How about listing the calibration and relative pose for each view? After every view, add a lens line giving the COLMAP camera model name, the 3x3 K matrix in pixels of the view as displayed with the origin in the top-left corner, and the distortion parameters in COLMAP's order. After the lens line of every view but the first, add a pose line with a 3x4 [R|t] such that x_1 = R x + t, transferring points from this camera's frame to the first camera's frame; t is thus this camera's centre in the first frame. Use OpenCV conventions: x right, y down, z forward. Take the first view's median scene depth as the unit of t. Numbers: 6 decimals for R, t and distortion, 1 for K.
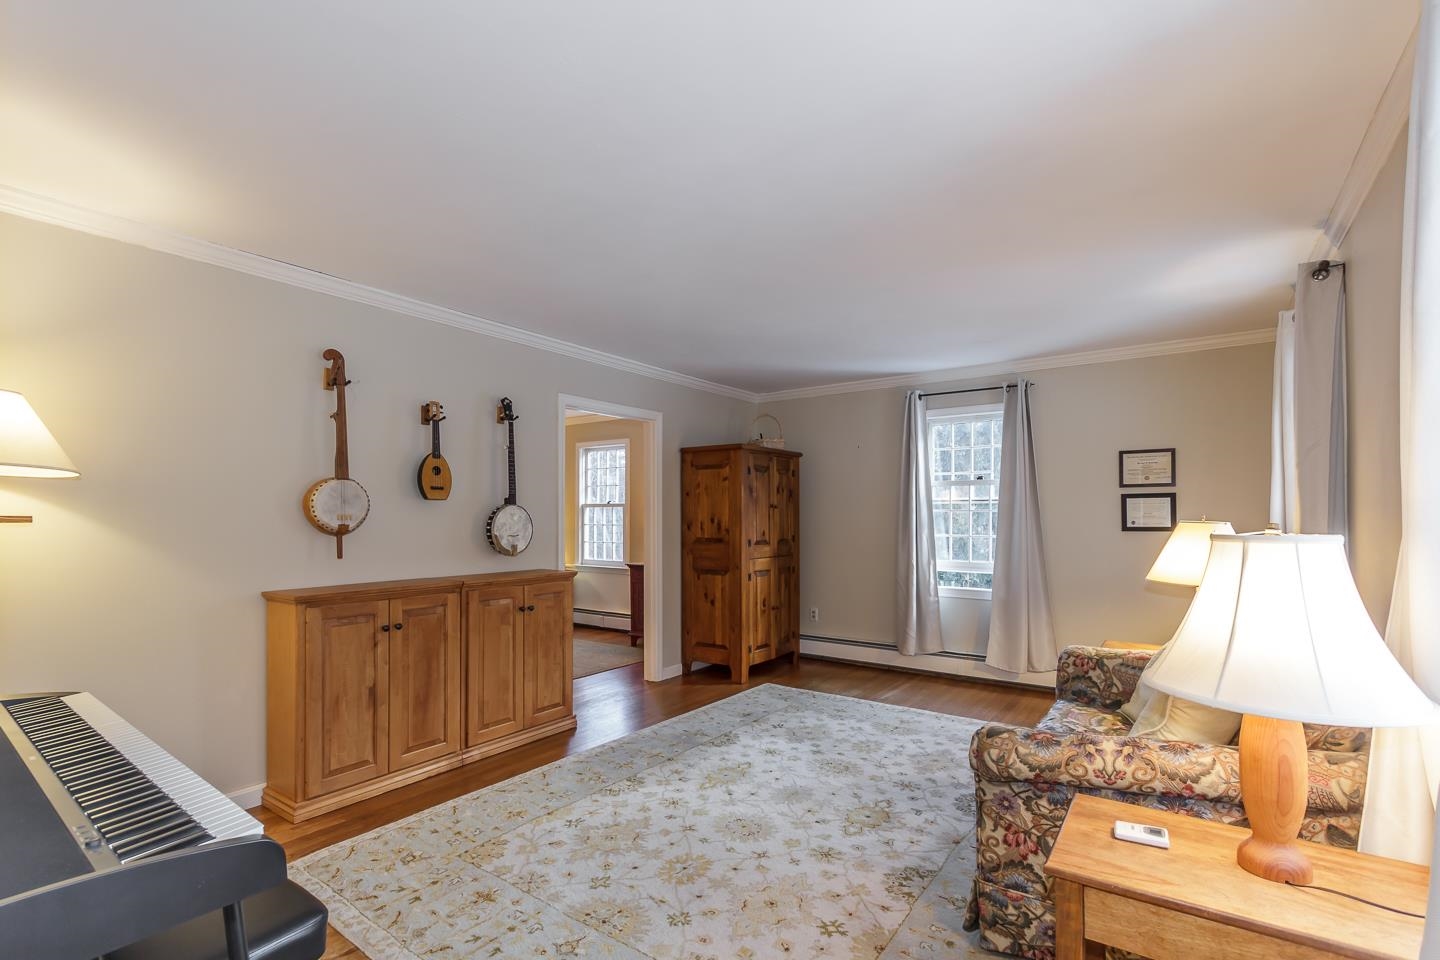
lens RADIAL K [[658.7, 0, 698.1], [0, 658.7, 509.2], [0, 0, 1]] dist [0.001344, -0.000016]
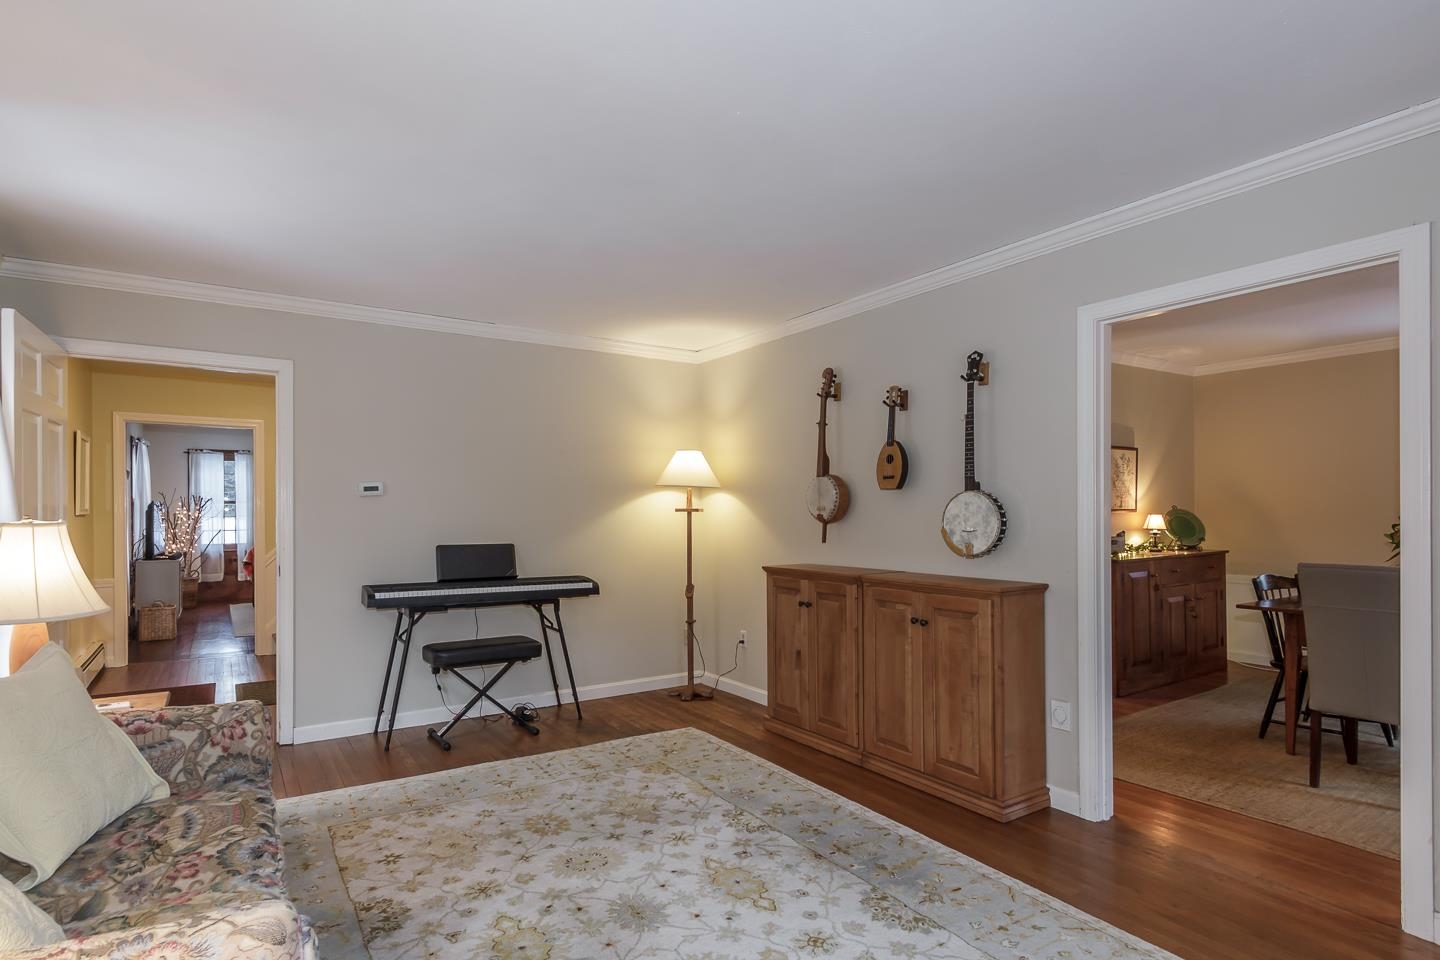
lens RADIAL K [[752.1, 0, 717.7], [0, 752.1, 509.9], [0, 0, 1]] dist [0.001814, -0.000256]
pose [[-0.340339, 0.002578, -0.940299, 0.819223], [0.018248, 0.999826, -0.003864, 0.017173], [0.940126, -0.018473, -0.340327, 1.303283]]
